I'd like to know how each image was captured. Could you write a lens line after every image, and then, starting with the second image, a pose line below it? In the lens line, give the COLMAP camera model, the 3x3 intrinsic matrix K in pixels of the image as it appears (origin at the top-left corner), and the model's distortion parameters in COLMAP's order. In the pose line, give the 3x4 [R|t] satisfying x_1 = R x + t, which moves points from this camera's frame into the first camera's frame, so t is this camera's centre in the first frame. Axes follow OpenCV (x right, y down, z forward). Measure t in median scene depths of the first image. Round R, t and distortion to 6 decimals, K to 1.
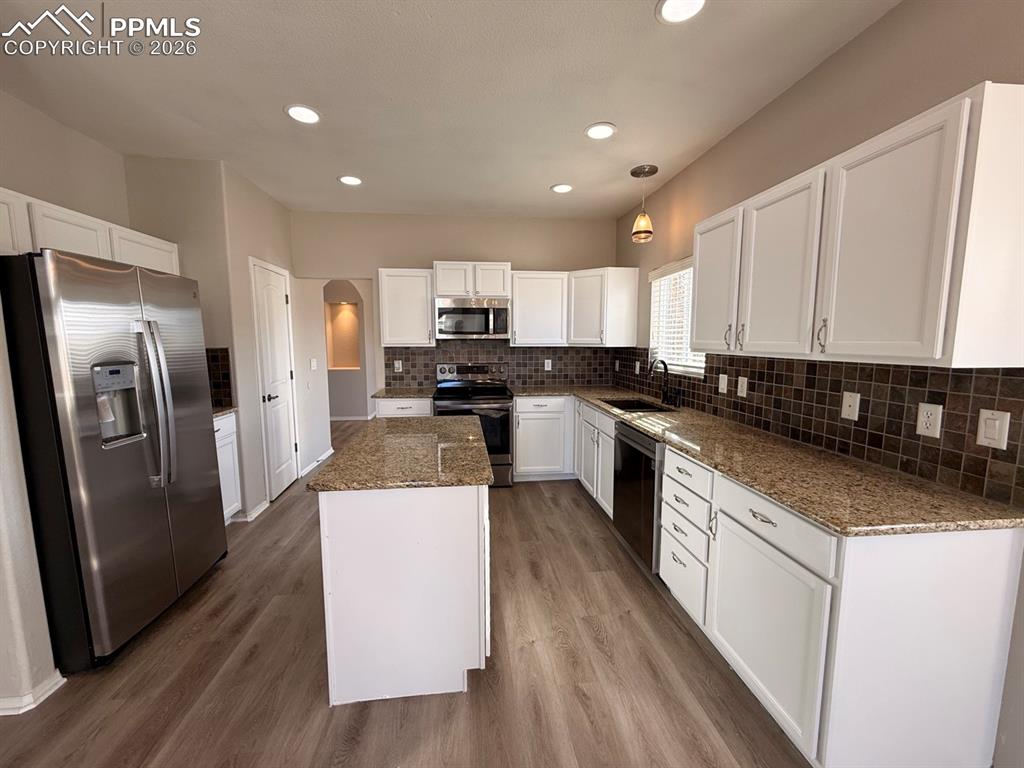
lens RADIAL K [[407.8, 0, 510.2], [0, 407.8, 385.2], [0, 0, 1]] dist [0.001697, -0.000414]
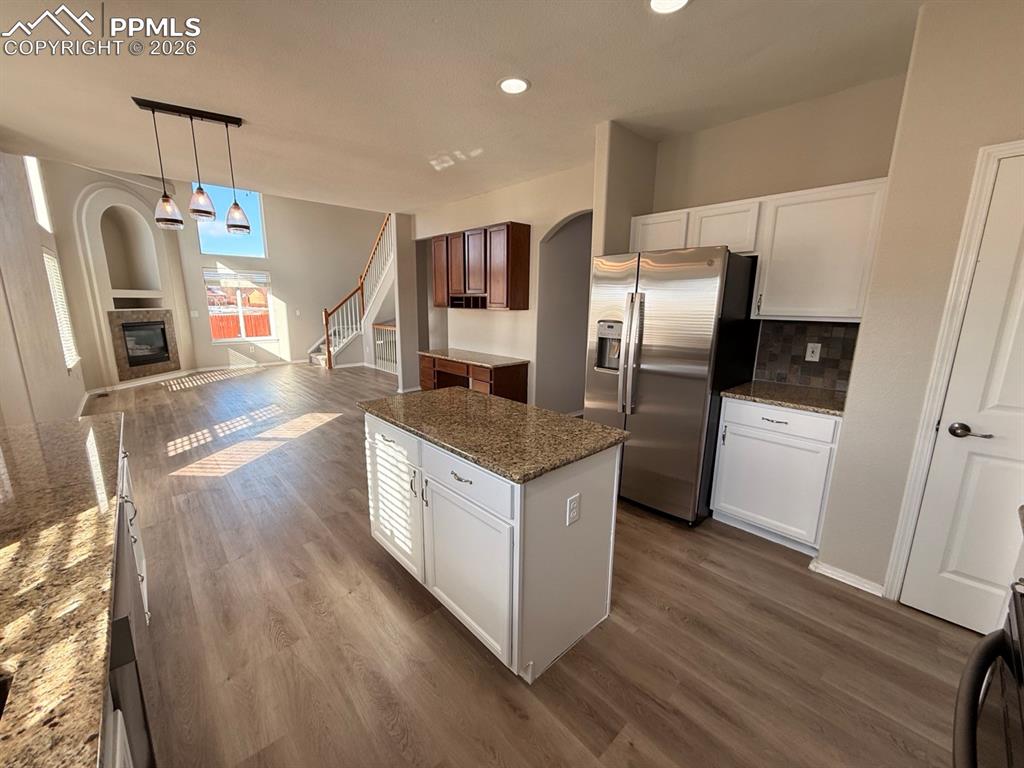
lens RADIAL K [[407.8, 0, 509.1], [0, 407.8, 381.2], [0, 0, 1]] dist [0.001697, -0.000414]
pose [[-0.810406, 0.109742, -0.575498, 0.132788], [-0.074077, 0.955222, 0.286466, -0.116383], [0.581166, 0.274785, -0.765989, 0.928472]]
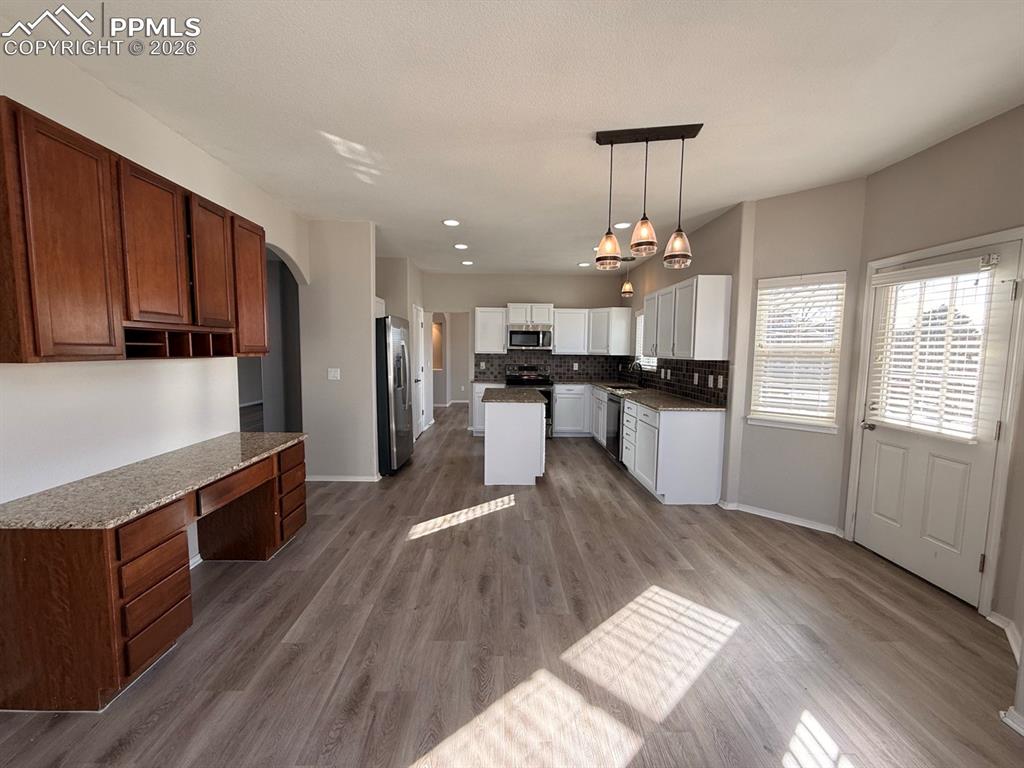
lens RADIAL K [[407.8, 0, 510.7], [0, 407.8, 383.5], [0, 0, 1]] dist [0.001697, -0.000414]
pose [[0.995903, 0.019213, -0.088362, -0.018808], [-0.021904, 0.999322, -0.029579, 0.078041], [0.087733, 0.031393, 0.995649, -0.669031]]
